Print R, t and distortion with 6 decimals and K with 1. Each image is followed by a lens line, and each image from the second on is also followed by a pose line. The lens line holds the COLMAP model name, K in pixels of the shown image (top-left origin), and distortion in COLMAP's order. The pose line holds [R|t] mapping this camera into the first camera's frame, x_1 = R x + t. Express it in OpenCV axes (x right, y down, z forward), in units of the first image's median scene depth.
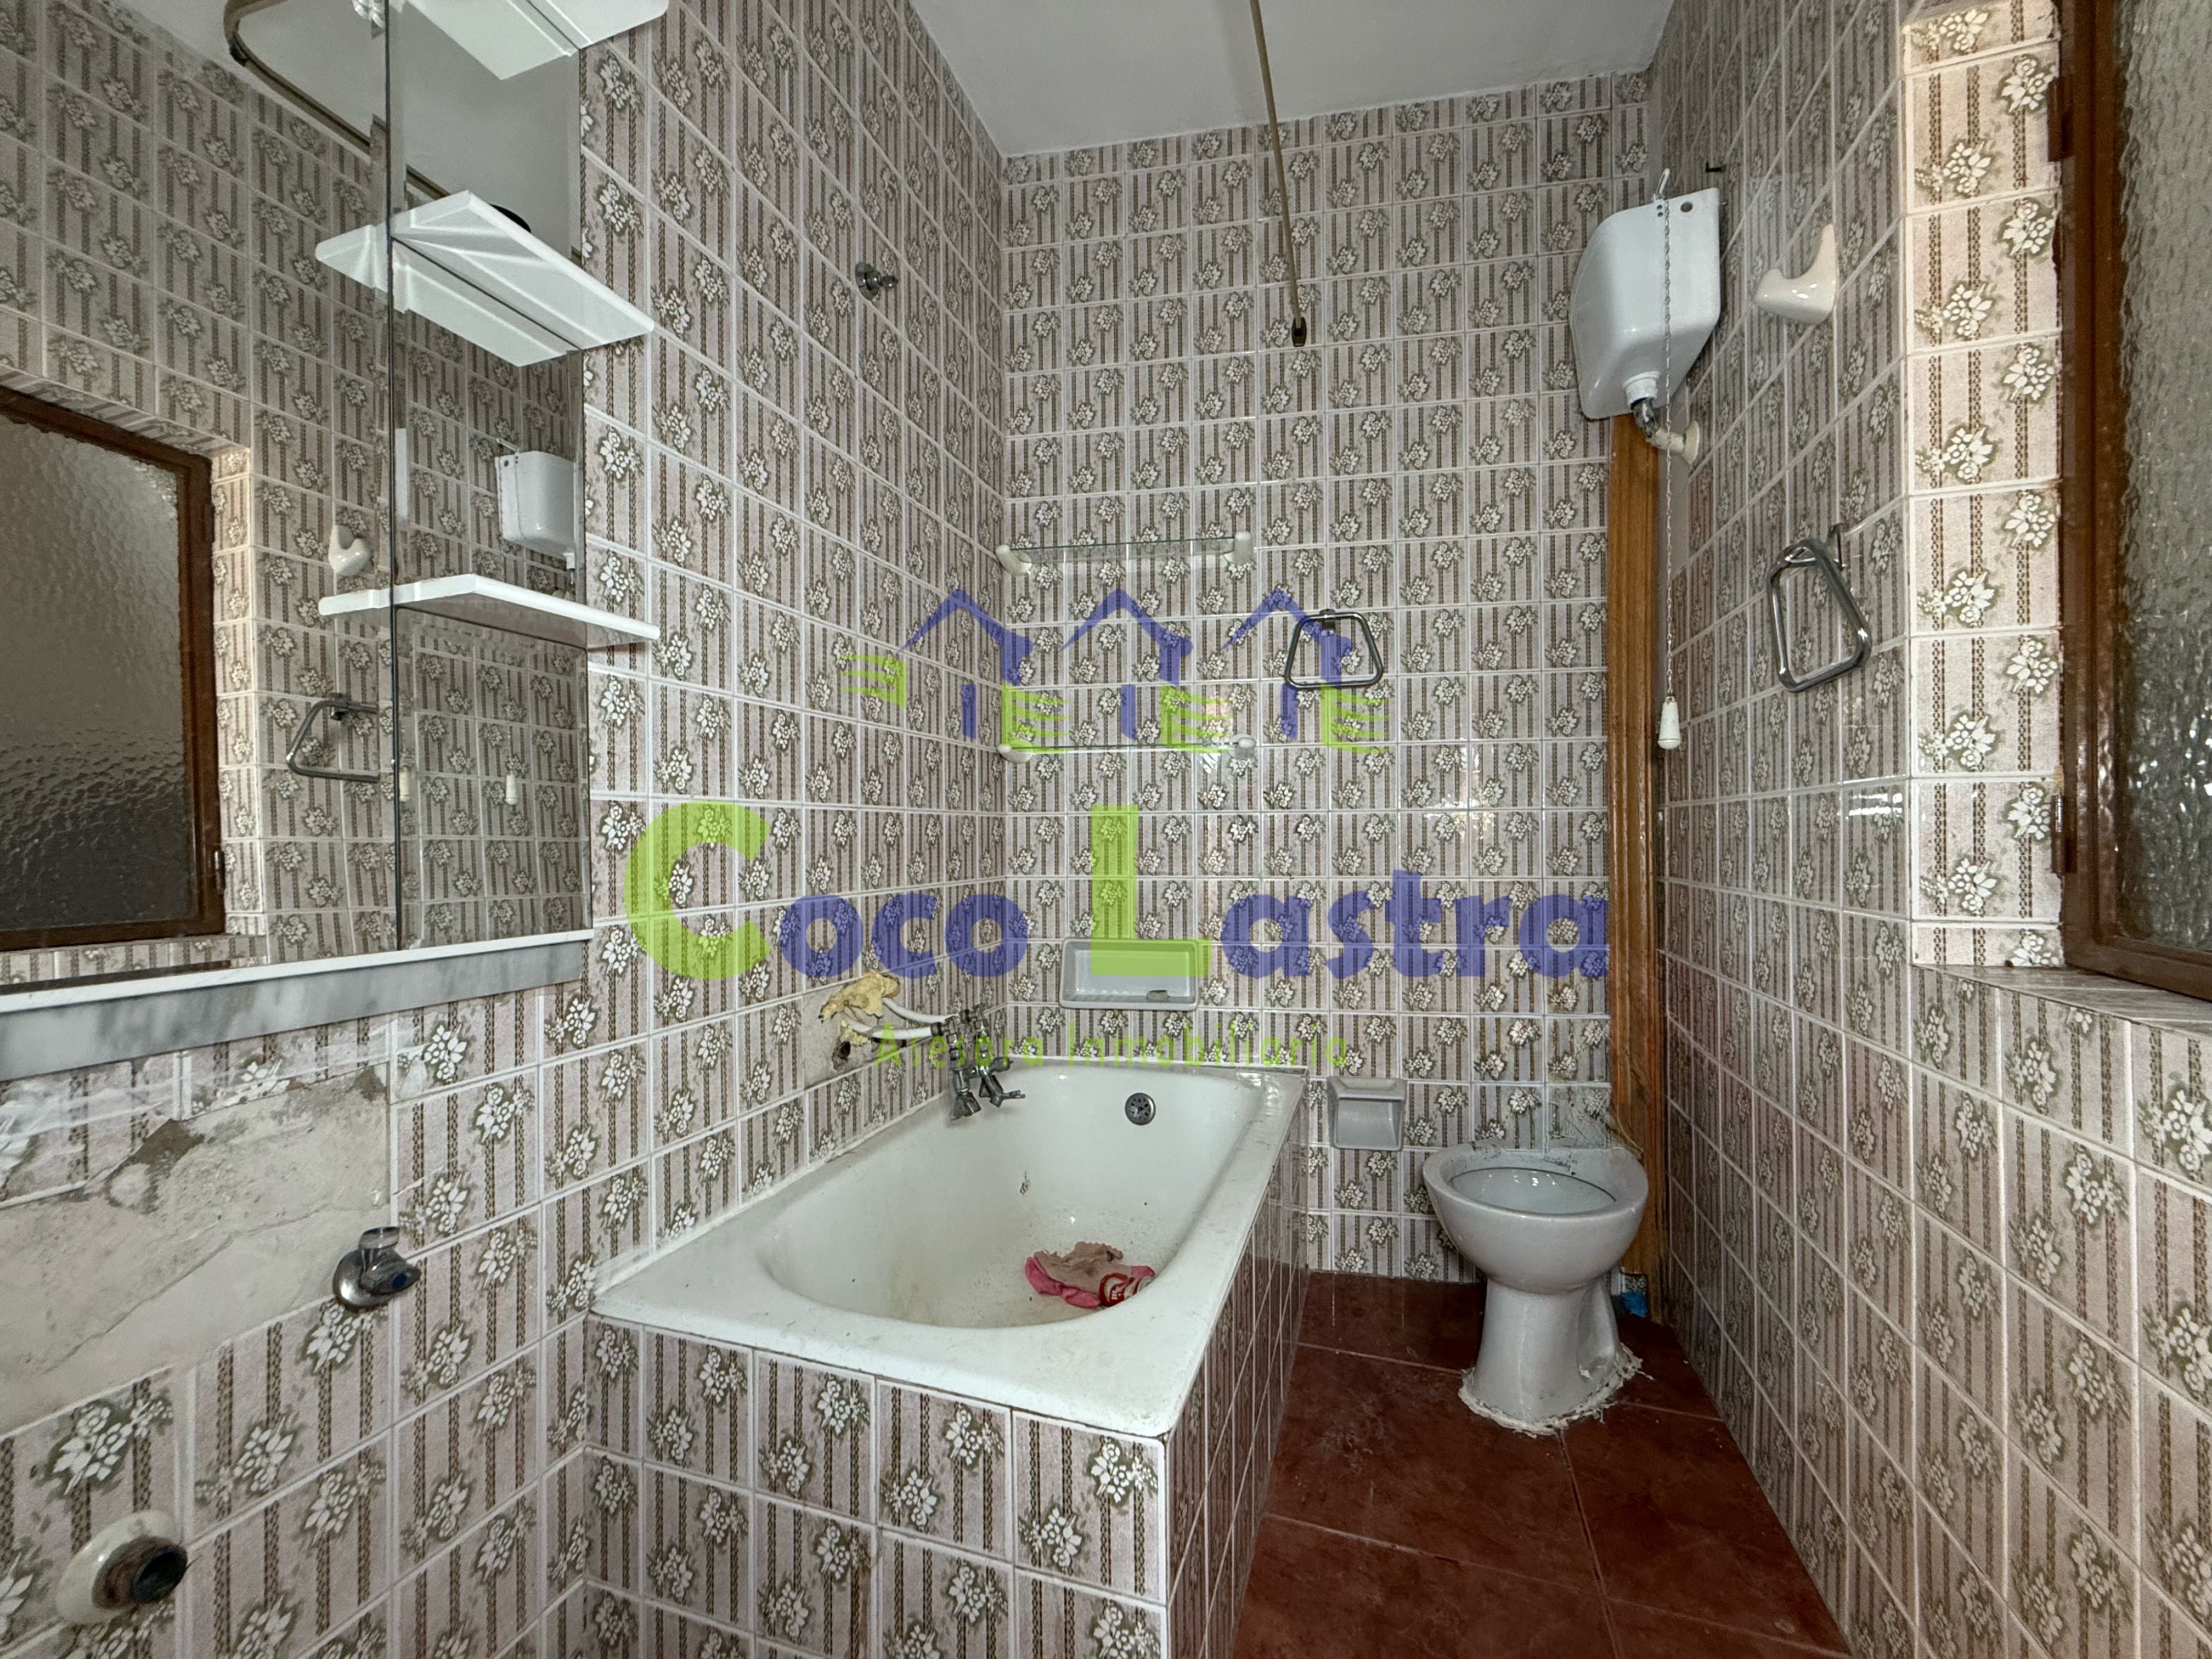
lens RADIAL K [[878.4, 0, 1099.5], [0, 878.4, 830.7], [0, 0, 1]] dist [0.001619, -0.000285]
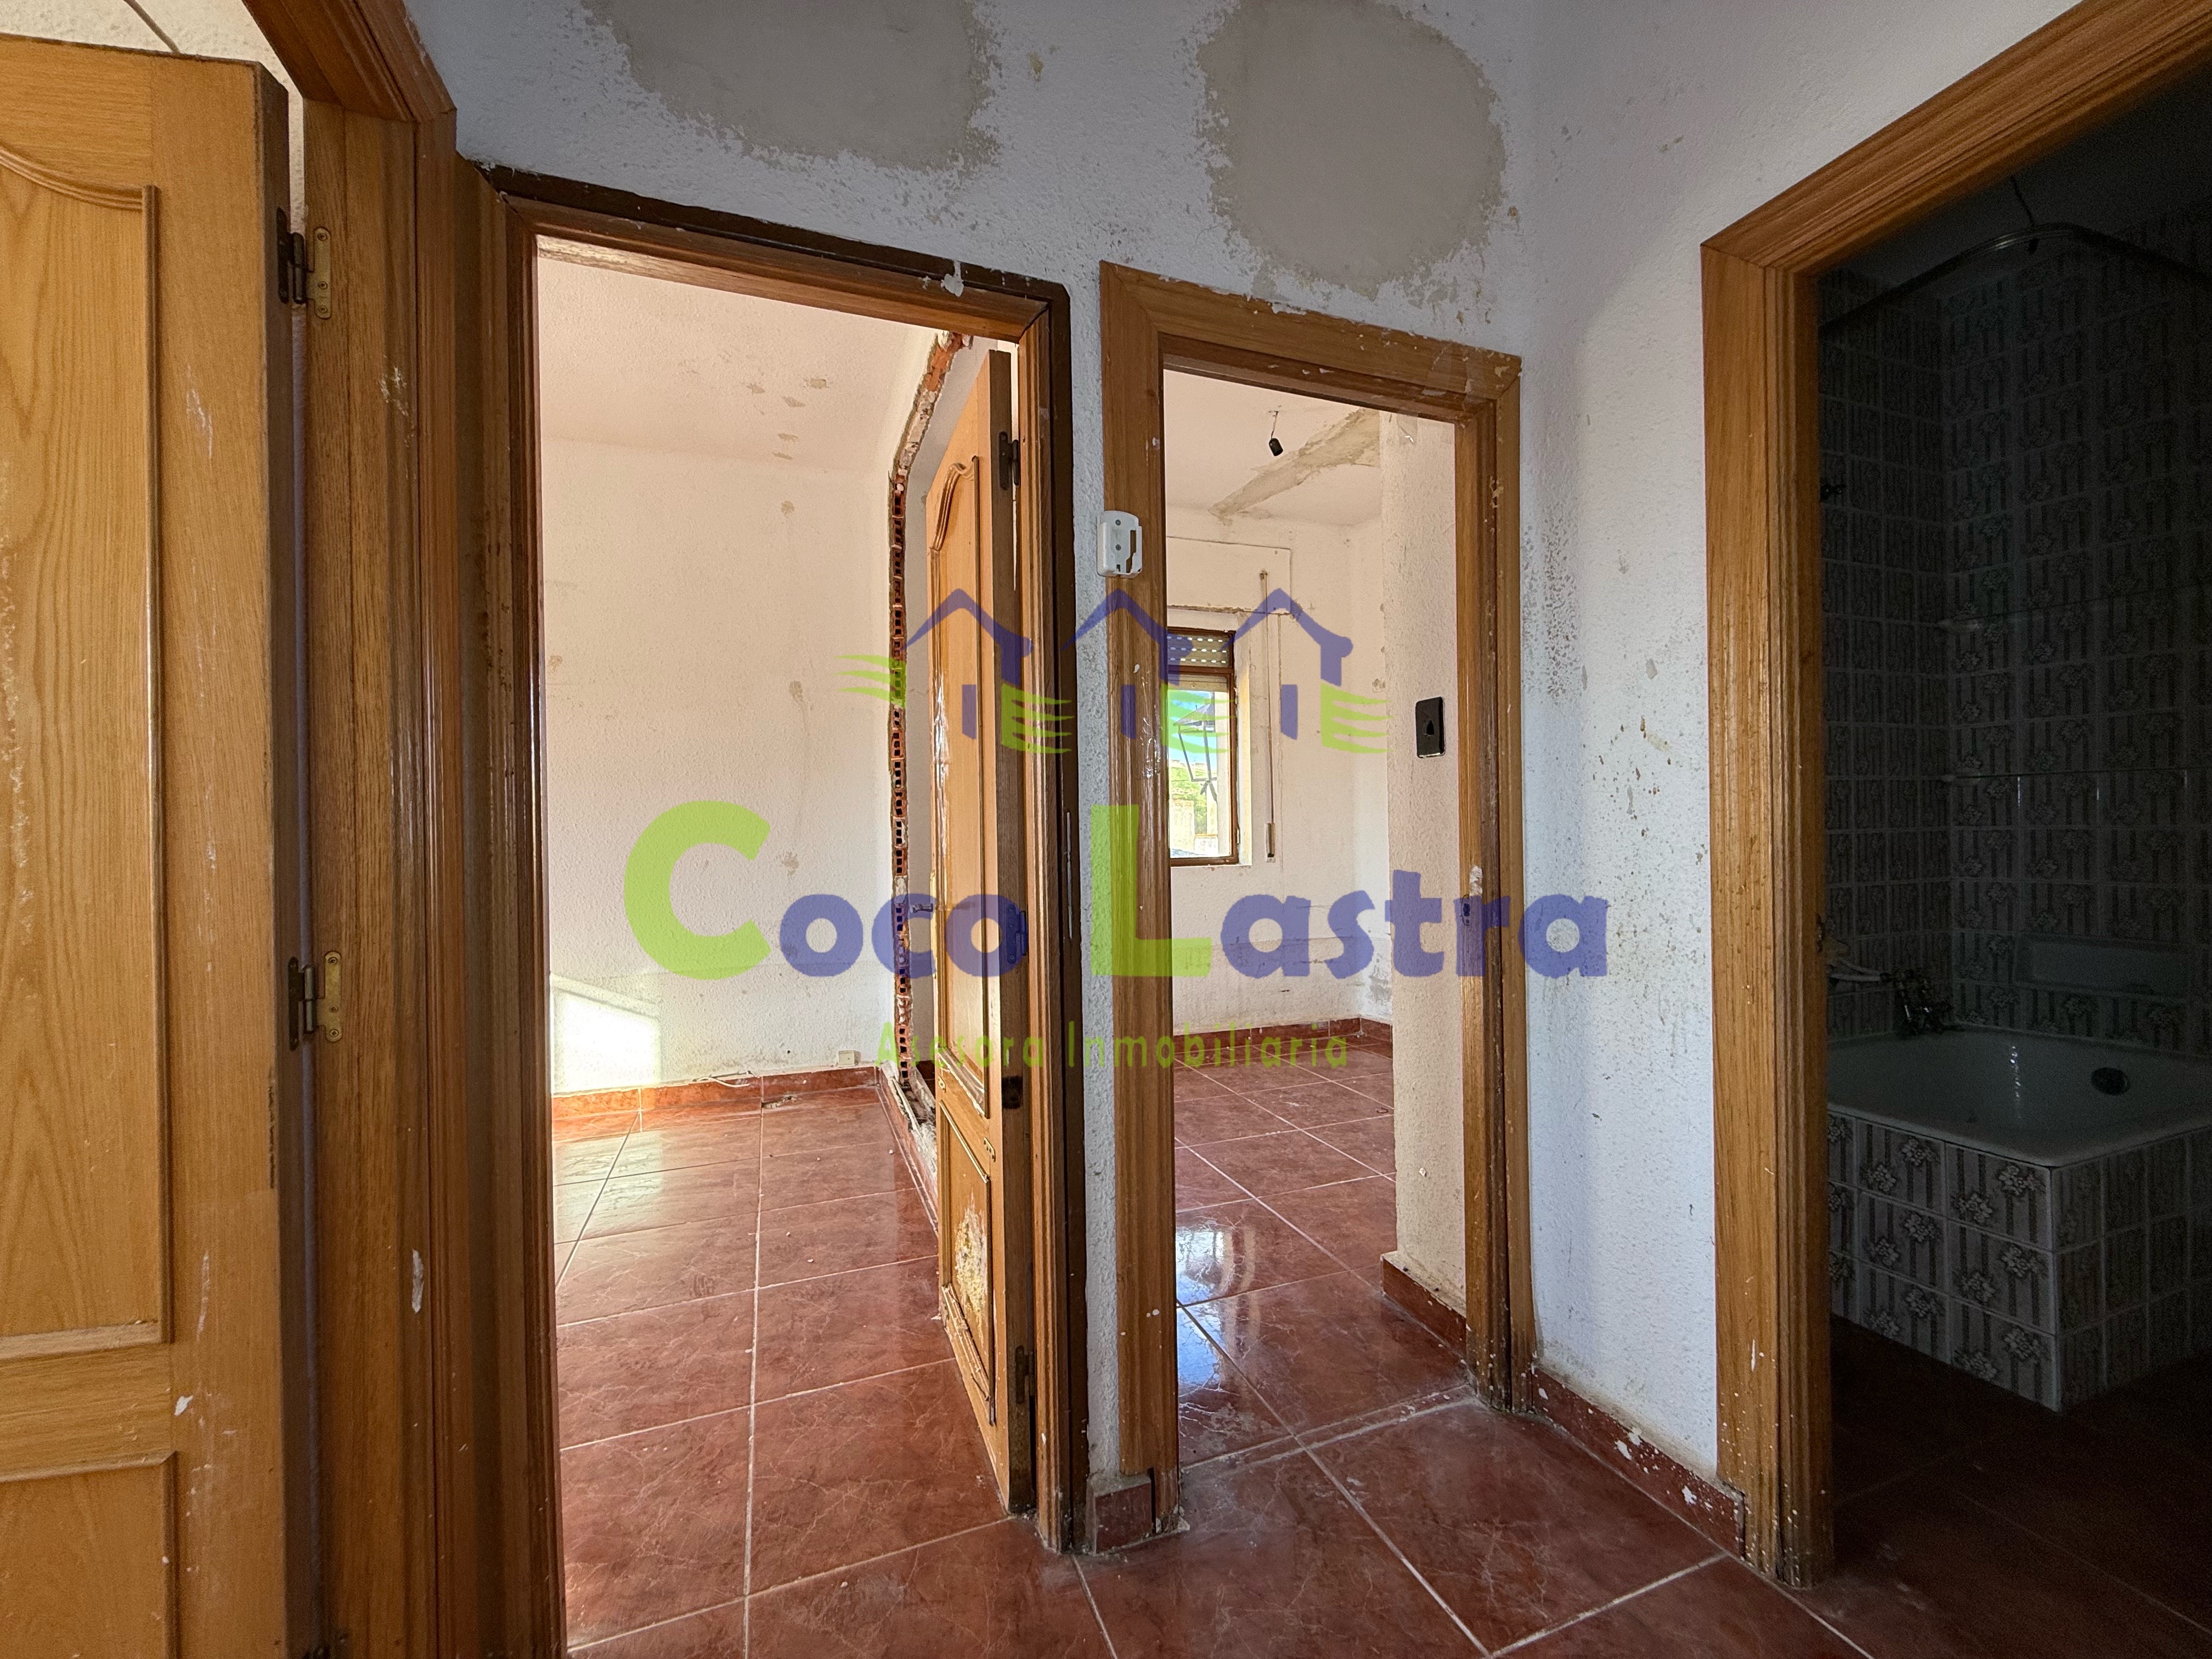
lens RADIAL K [[878.4, 0, 1099.4], [0, 878.4, 832.2], [0, 0, 1]] dist [0.001619, -0.000285]
pose [[0.629879, -0.004214, -0.776682, 0.136507], [0.019189, 0.999764, 0.010138, -0.065286], [0.776456, -0.021289, 0.629811, -0.969106]]
